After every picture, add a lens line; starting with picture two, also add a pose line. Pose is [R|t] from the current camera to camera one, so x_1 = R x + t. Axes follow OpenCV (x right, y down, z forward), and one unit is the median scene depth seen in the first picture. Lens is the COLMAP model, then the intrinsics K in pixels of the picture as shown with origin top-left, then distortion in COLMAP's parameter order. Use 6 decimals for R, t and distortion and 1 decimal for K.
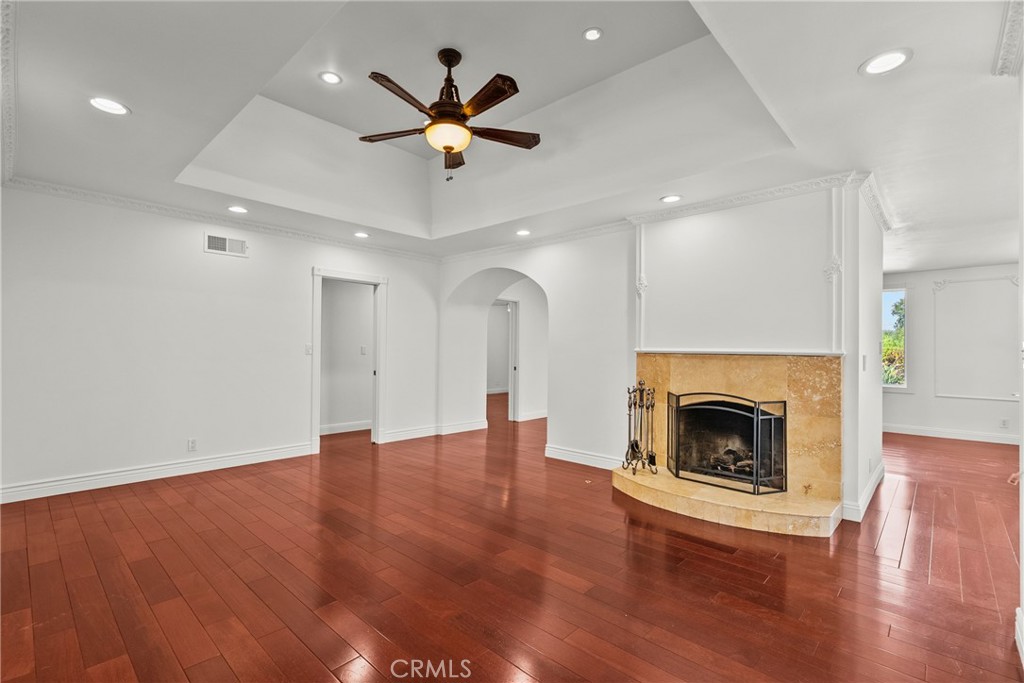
lens RADIAL K [[471.4, 0, 508.9], [0, 471.4, 343.5], [0, 0, 1]] dist [-0.009865, 0.003874]
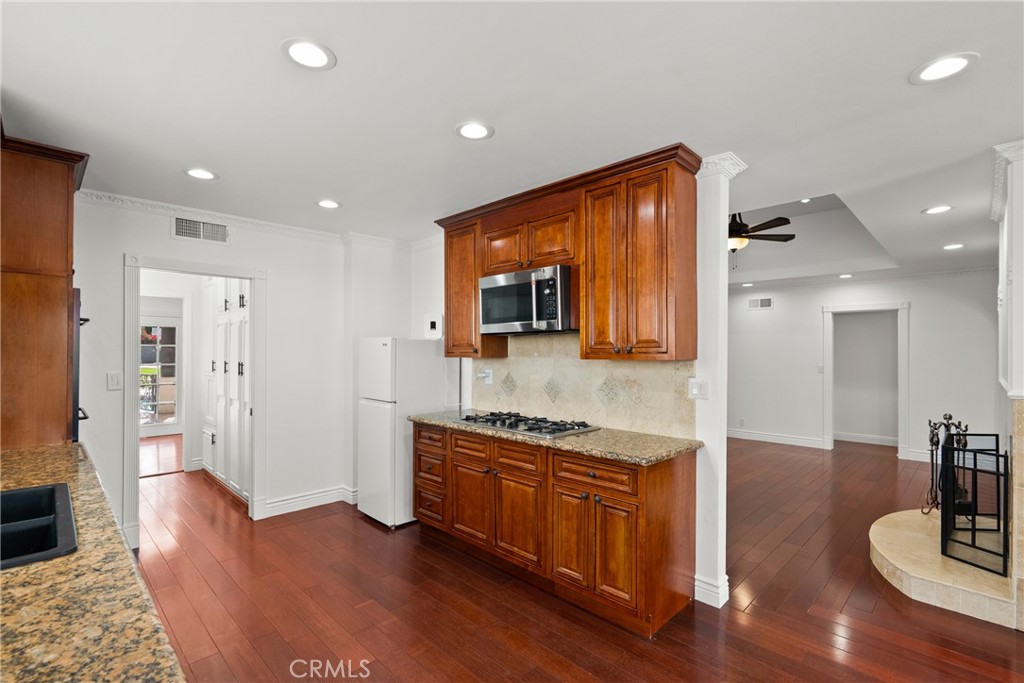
lens RADIAL K [[471.4, 0, 510.7], [0, 471.4, 351.5], [0, 0, 1]] dist [-0.009865, 0.003874]
pose [[-0.030337, -0.013170, -0.999453, 0.910960], [0.005860, 0.999894, -0.013354, -0.023704], [0.999523, -0.006262, -0.030257, 0.164031]]
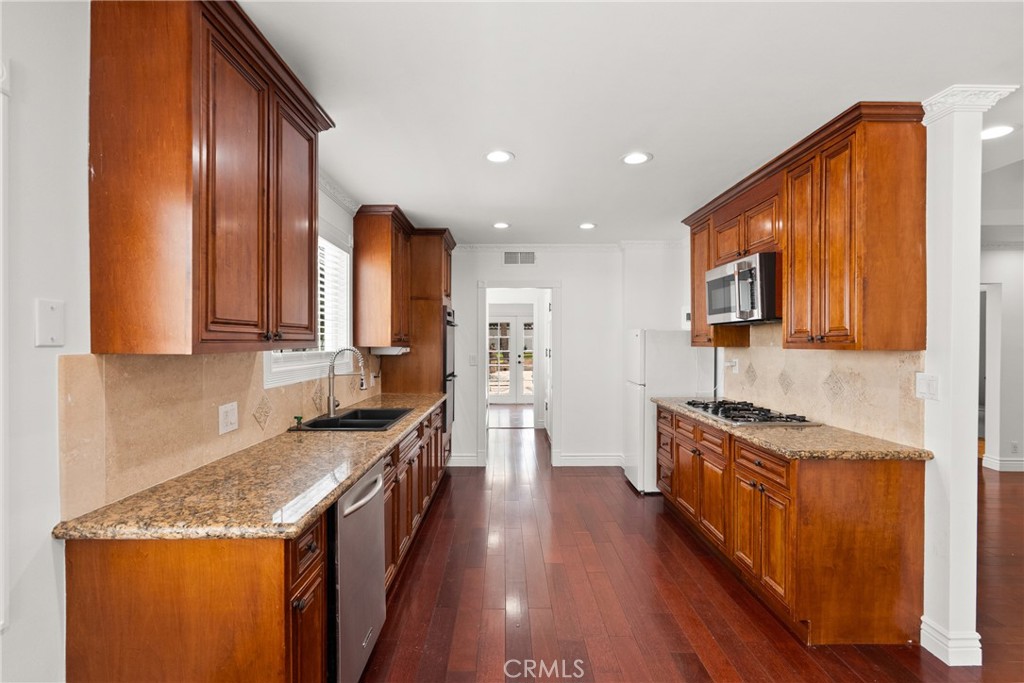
lens RADIAL K [[471.4, 0, 507.0], [0, 471.4, 343.7], [0, 0, 1]] dist [-0.009865, 0.003874]
pose [[-0.727784, -0.010034, -0.685733, 1.005863], [-0.003933, 0.999938, -0.010458, -0.013508], [0.685795, -0.004914, -0.727778, 0.868433]]
